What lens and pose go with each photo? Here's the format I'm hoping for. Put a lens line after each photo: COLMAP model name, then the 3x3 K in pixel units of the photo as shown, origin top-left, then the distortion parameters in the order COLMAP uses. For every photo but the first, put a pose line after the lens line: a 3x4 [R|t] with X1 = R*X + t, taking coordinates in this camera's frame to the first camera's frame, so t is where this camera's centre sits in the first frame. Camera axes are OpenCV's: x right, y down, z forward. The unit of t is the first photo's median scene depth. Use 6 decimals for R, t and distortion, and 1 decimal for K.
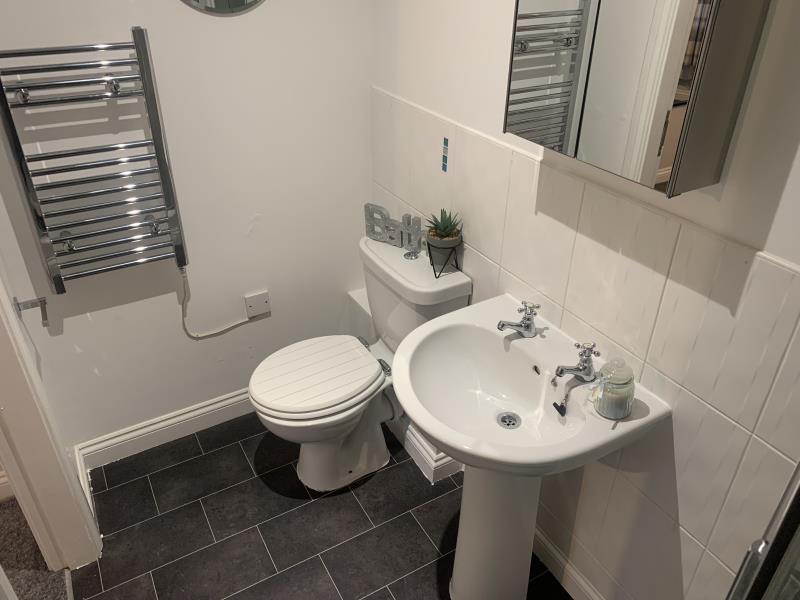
lens RADIAL K [[612.8, 0, 394.5], [0, 612.8, 296.1], [0, 0, 1]] dist [0.073136, -0.124073]
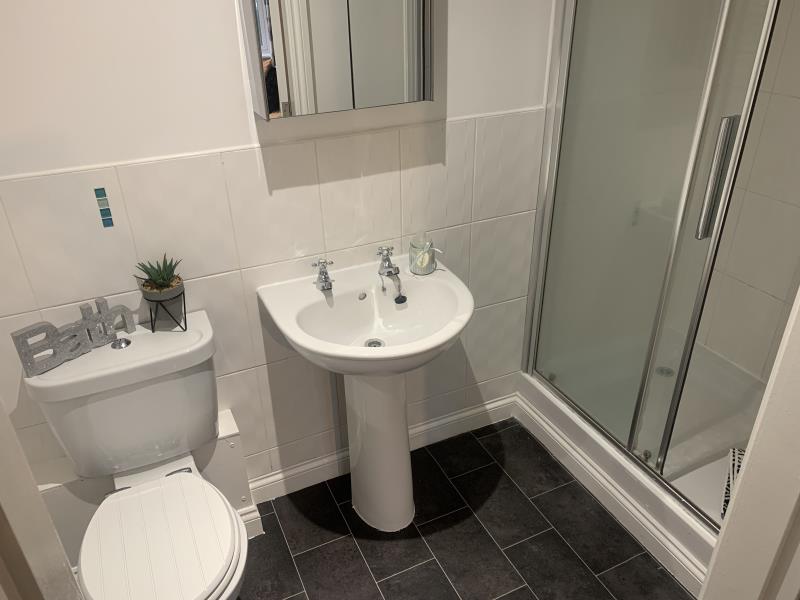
lens RADIAL K [[612.8, 0, 394.5], [0, 612.8, 296.1], [0, 0, 1]] dist [0.073136, -0.124073]
pose [[0.083419, -0.477105, 0.874878, -0.794832], [0.536876, 0.761148, 0.363893, -0.276362], [-0.839527, 0.439346, 0.319640, 0.545892]]
